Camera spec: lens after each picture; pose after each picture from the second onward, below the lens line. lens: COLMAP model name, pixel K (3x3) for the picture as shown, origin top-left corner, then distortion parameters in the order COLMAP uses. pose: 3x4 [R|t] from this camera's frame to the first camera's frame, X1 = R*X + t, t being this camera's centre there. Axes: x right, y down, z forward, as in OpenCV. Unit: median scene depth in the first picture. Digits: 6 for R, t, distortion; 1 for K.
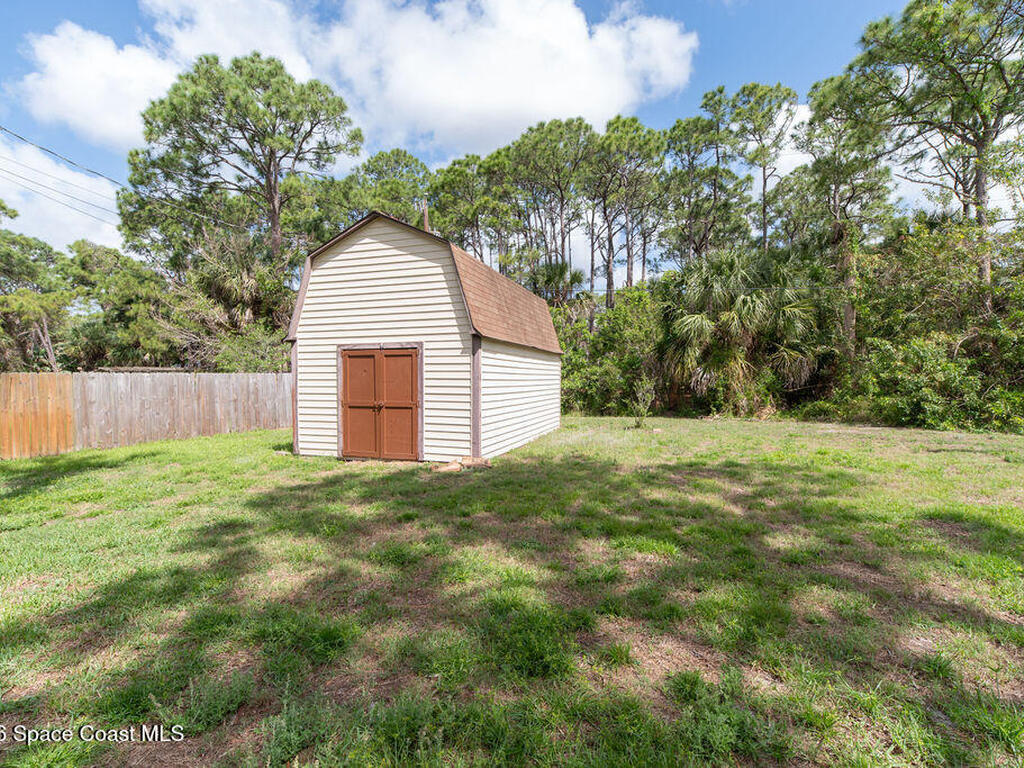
lens RADIAL K [[497.9, 0, 511.9], [0, 497.9, 378.8], [0, 0, 1]] dist [0.012795, 0.000721]
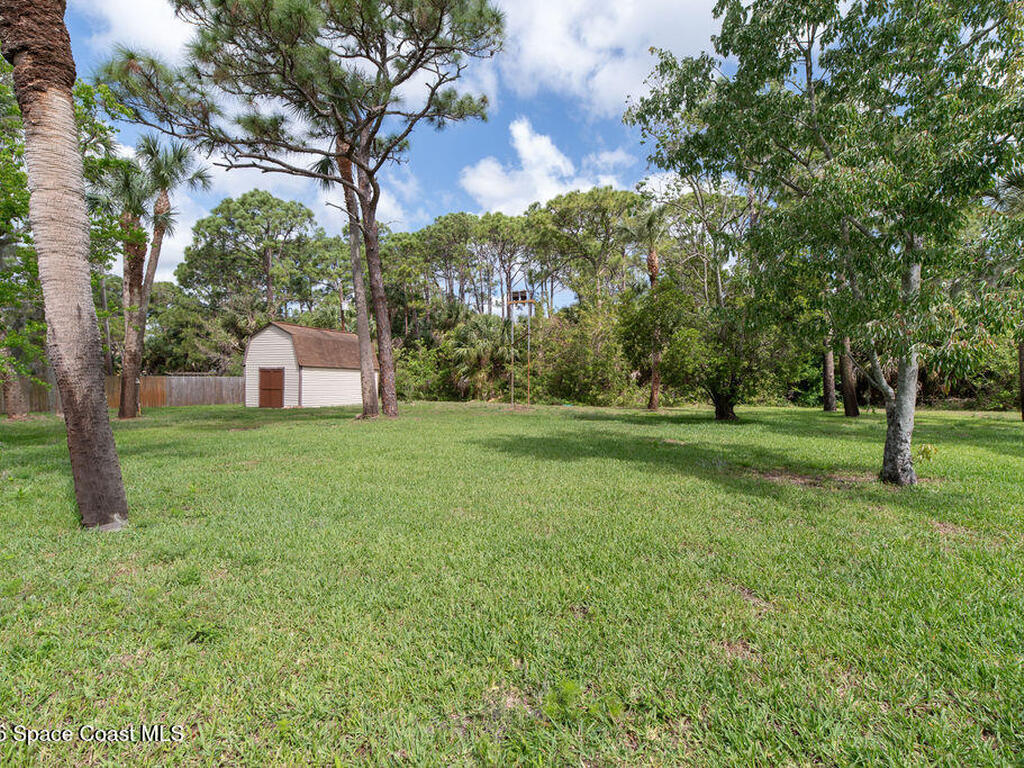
lens RADIAL K [[497.9, 0, 511.7], [0, 497.9, 383.6], [0, 0, 1]] dist [0.012795, 0.000721]
pose [[0.998116, 0.010015, -0.060540, 0.932509], [-0.010125, 0.999948, -0.001512, 0.010287], [0.060521, 0.002122, 0.998165, -1.291836]]
